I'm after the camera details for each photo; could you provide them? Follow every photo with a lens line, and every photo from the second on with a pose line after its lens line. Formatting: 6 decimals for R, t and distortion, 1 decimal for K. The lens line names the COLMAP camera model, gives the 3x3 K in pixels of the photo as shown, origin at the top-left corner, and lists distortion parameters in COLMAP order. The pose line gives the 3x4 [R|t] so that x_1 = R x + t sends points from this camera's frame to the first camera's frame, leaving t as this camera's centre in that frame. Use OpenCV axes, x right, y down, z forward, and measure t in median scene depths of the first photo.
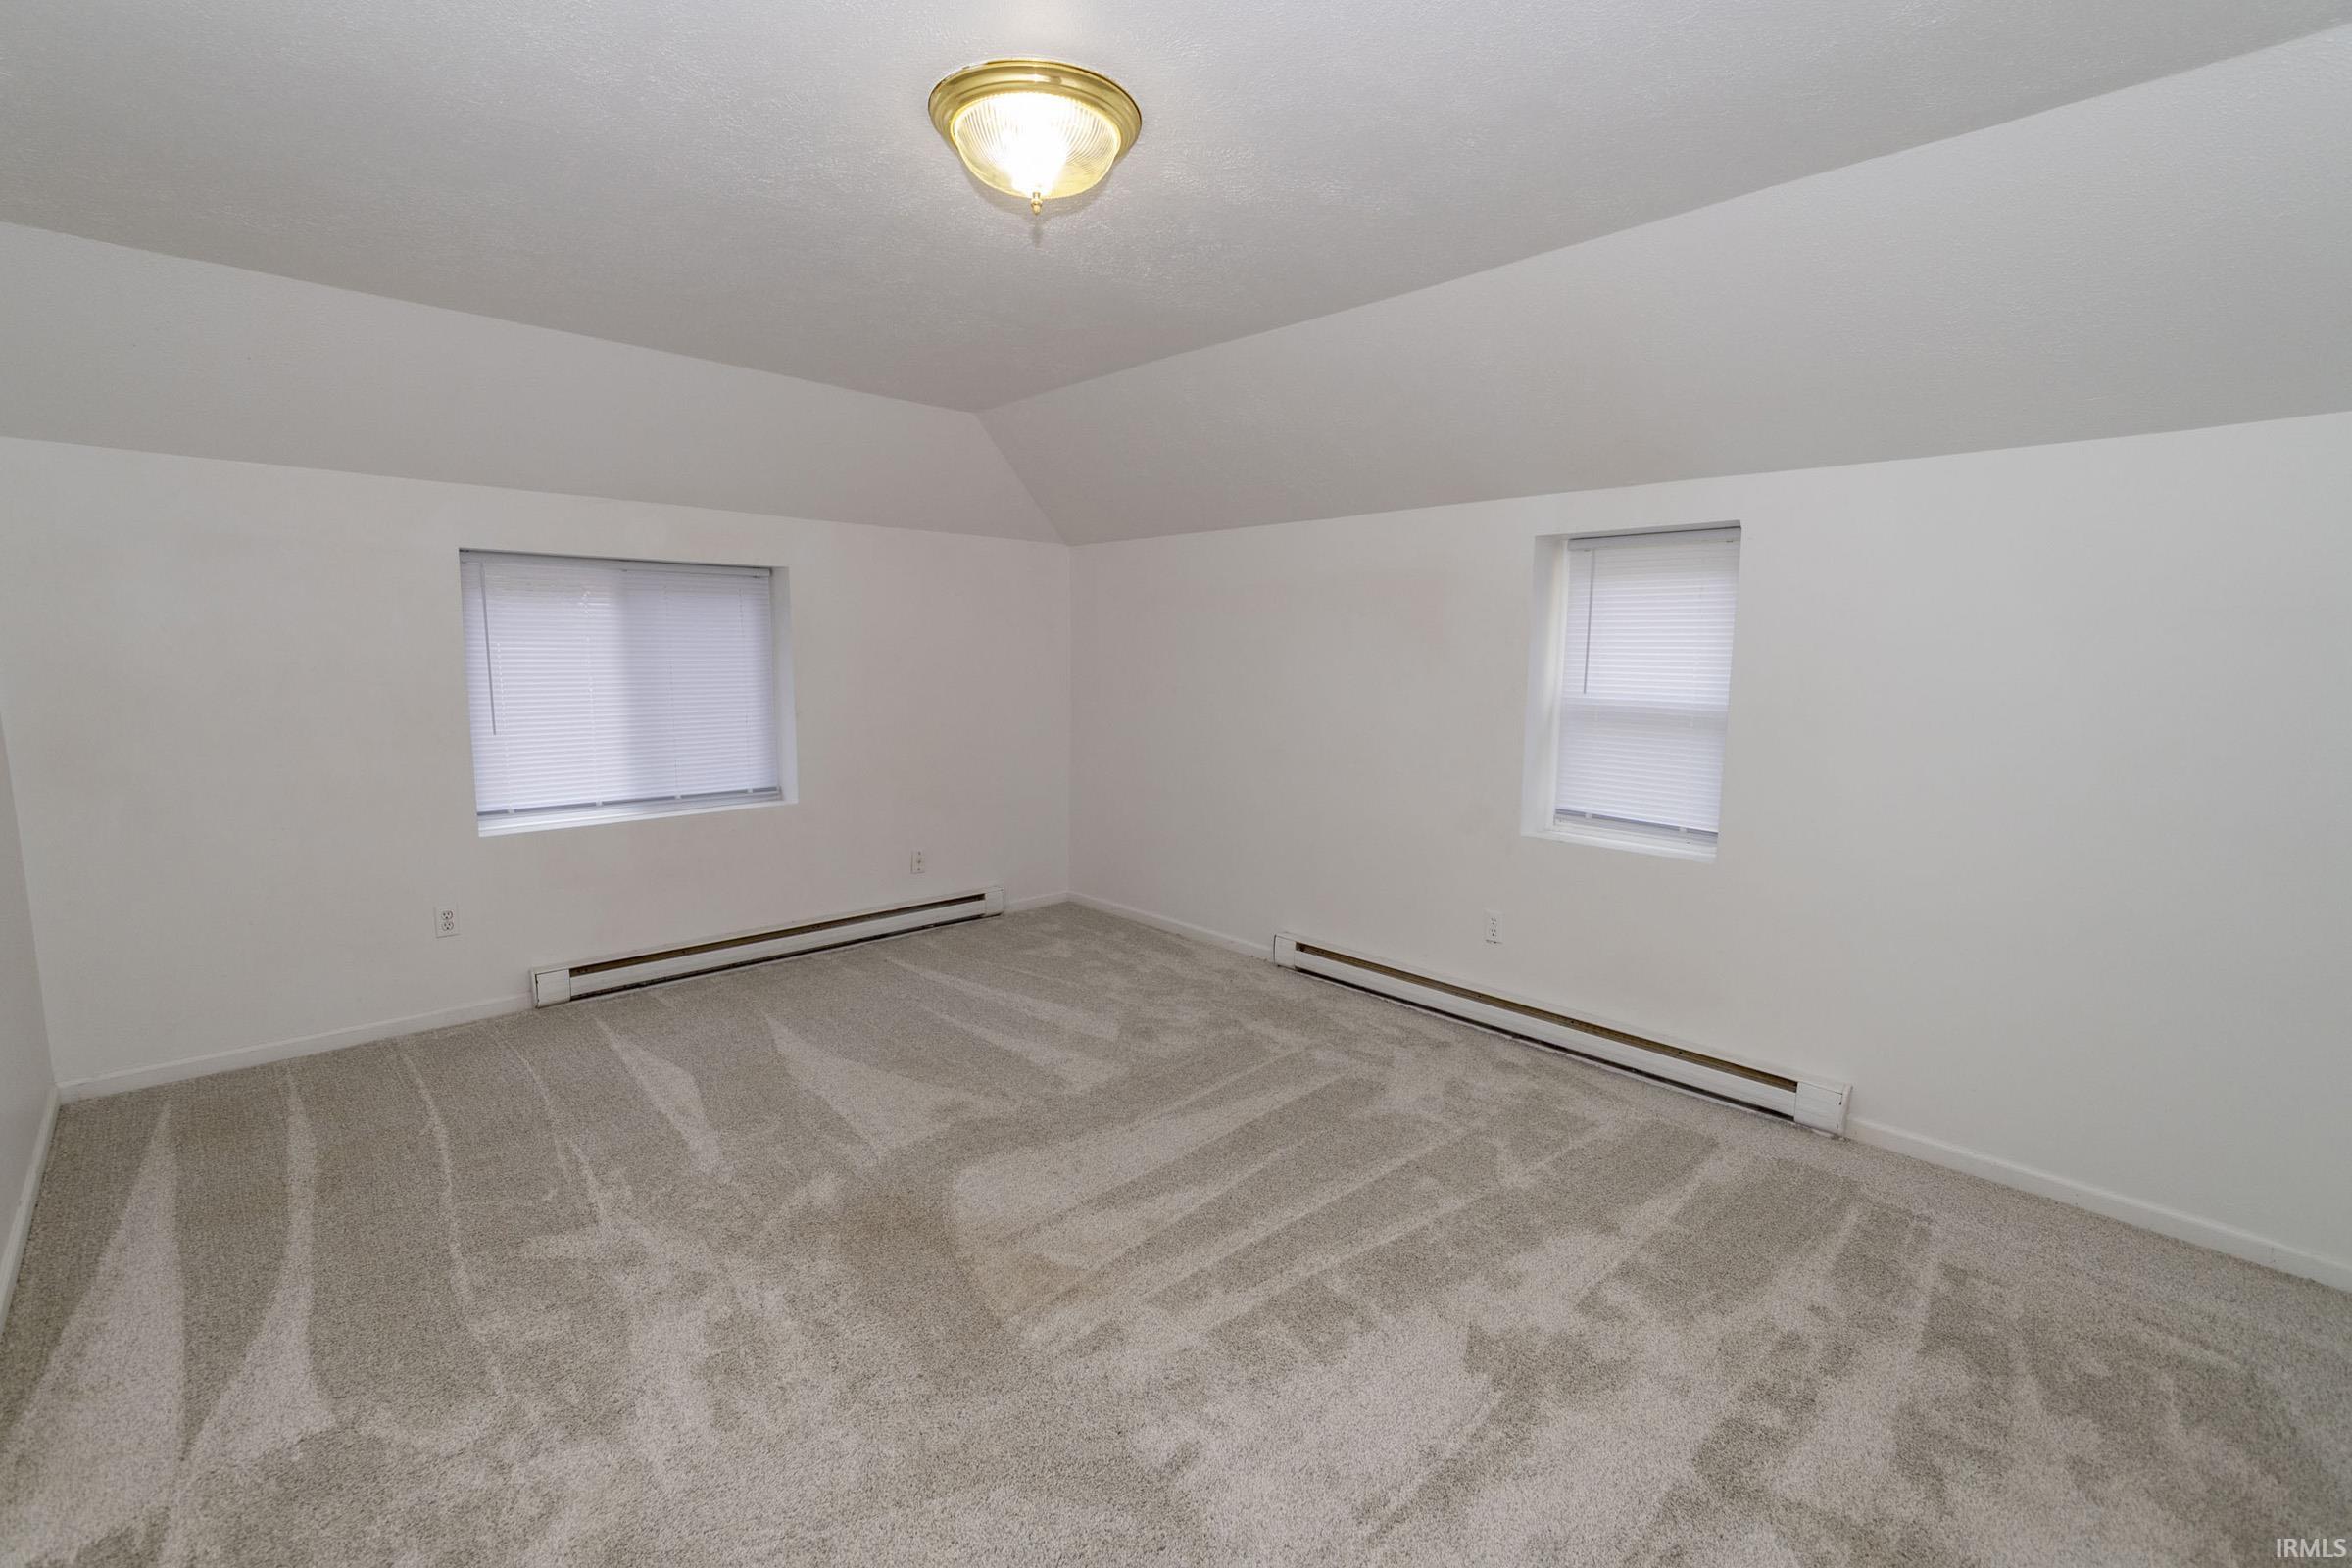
lens RADIAL K [[1034.9, 0, 1131.0], [0, 1034.9, 782.8], [0, 0, 1]] dist [0.000639, -0.000306]
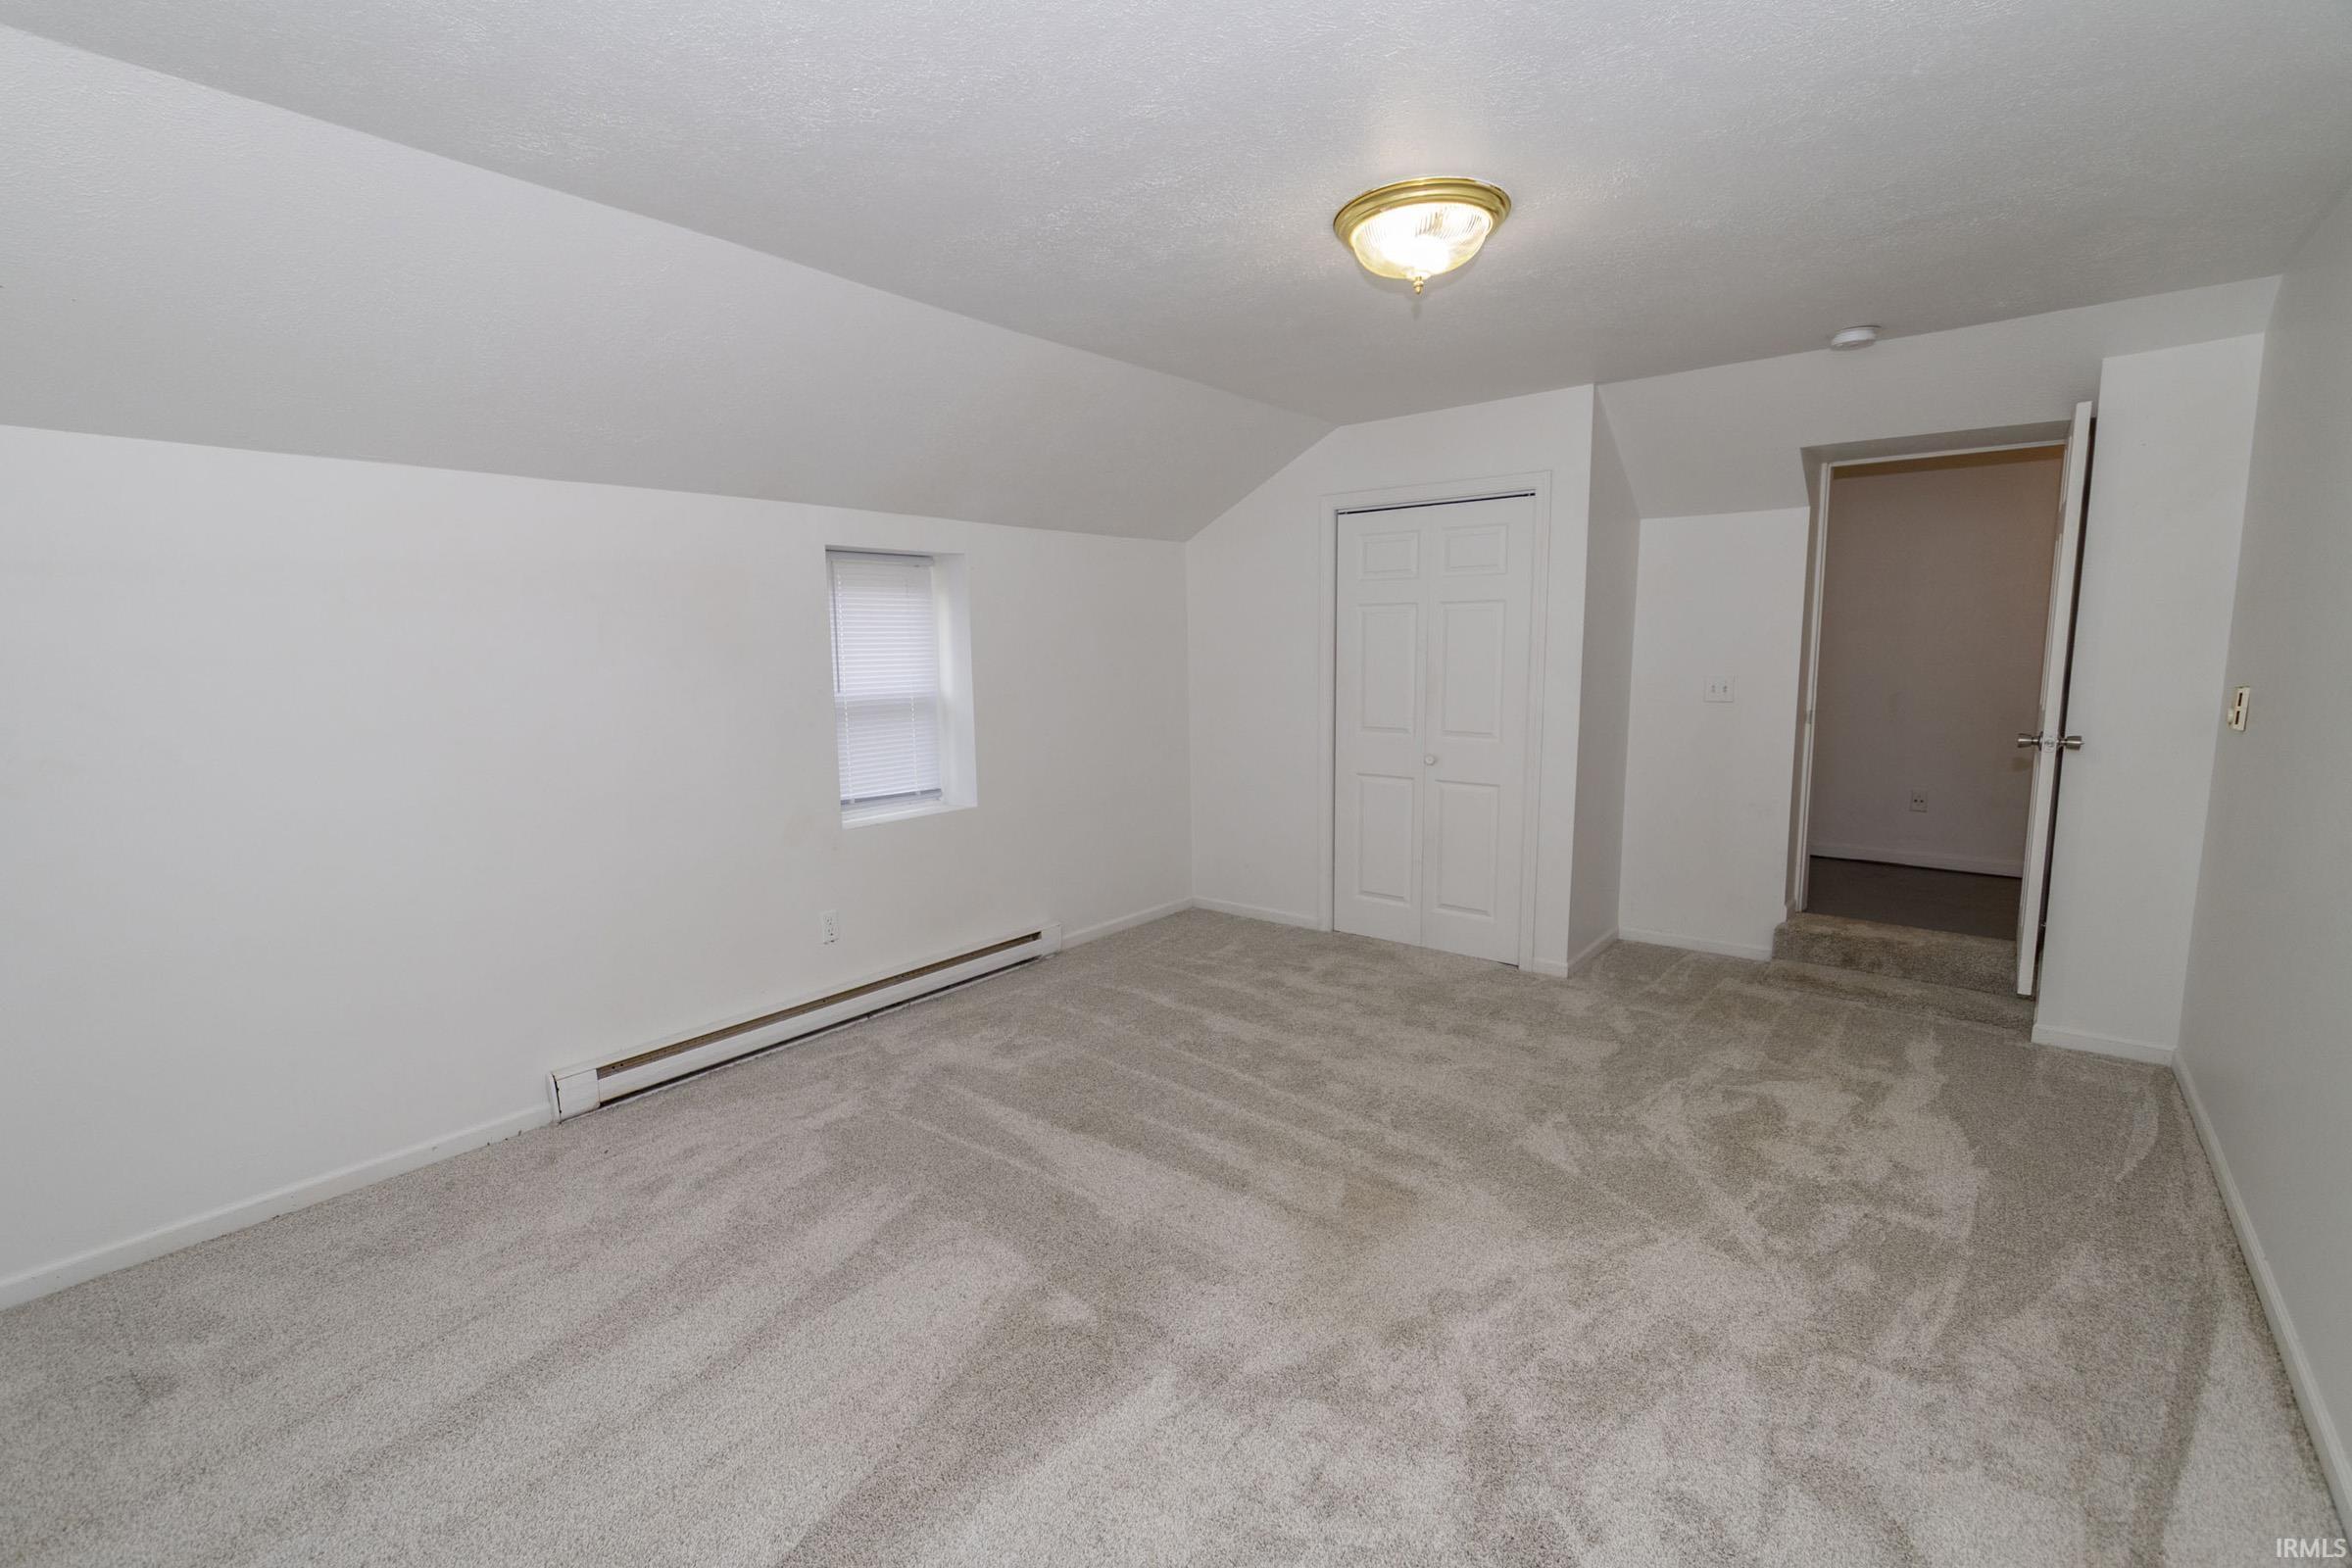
lens RADIAL K [[1038.2, 0, 1162.6], [0, 1038.2, 769.5], [0, 0, 1]] dist [0.000346, -0.000286]
pose [[-0.144538, -0.131553, 0.980715, -0.771629], [0.146048, 0.977431, 0.152637, -0.136460], [-0.978662, 0.165293, -0.122063, 0.890385]]
